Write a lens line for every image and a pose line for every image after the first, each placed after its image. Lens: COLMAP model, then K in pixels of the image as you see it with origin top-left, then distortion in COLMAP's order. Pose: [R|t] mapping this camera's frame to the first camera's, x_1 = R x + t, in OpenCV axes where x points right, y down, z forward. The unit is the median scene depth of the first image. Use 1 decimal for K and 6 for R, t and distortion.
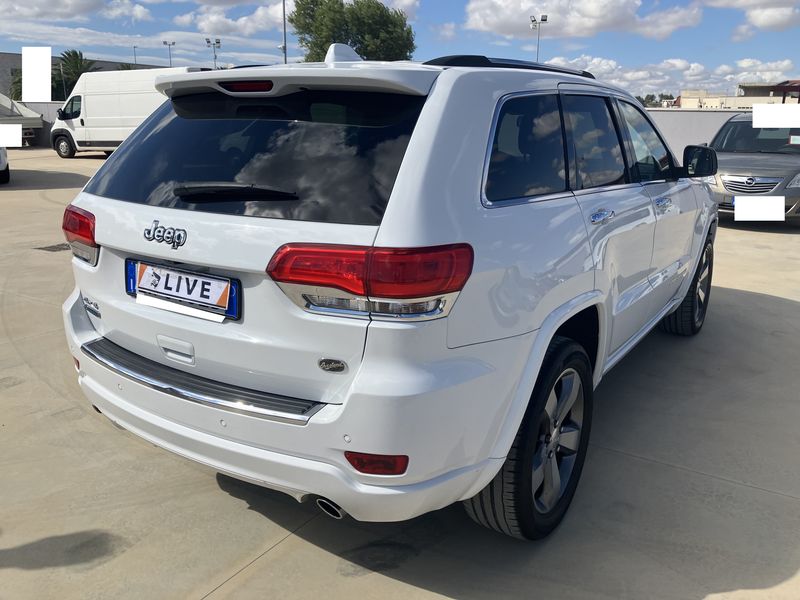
lens RADIAL K [[658.2, 0, 399.7], [0, 658.2, 297.1], [0, 0, 1]] dist [0.064469, -0.086370]
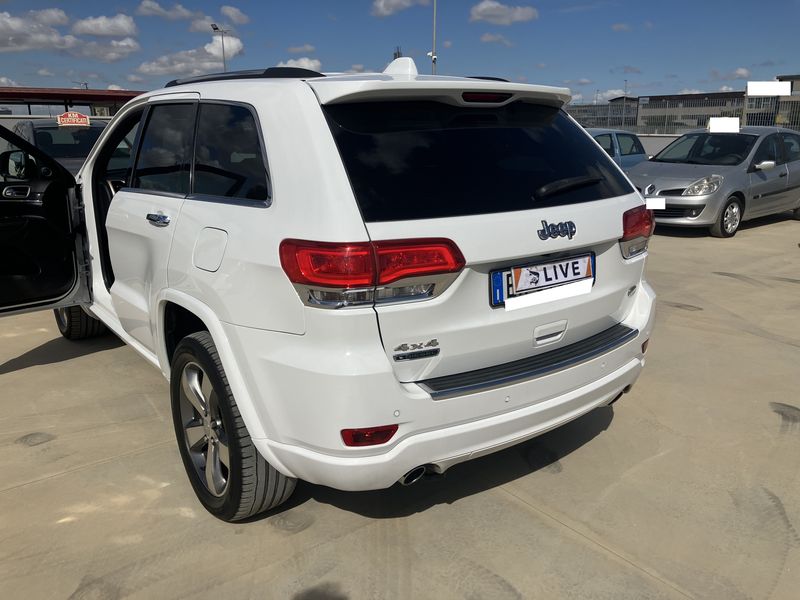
lens RADIAL K [[658.2, 0, 417.6], [0, 658.2, 306.0], [0, 0, 1]] dist [0.064469, -0.086370]
pose [[0.337676, -0.259887, 0.904673, -1.445247], [0.257322, 0.950003, 0.176862, -0.224891], [-0.905406, 0.173070, 0.387668, 0.780192]]
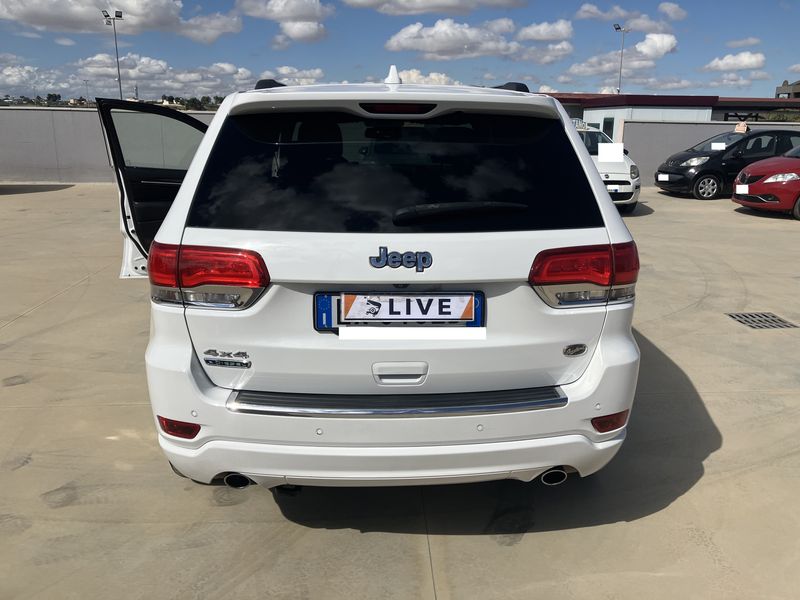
lens RADIAL K [[658.2, 0, 414.5], [0, 658.2, 294.2], [0, 0, 1]] dist [0.064469, -0.086370]
pose [[0.805021, -0.150334, 0.573883, -0.890582], [0.153794, 0.987173, 0.042863, -0.079379], [-0.572965, 0.053754, 0.817815, 0.176325]]
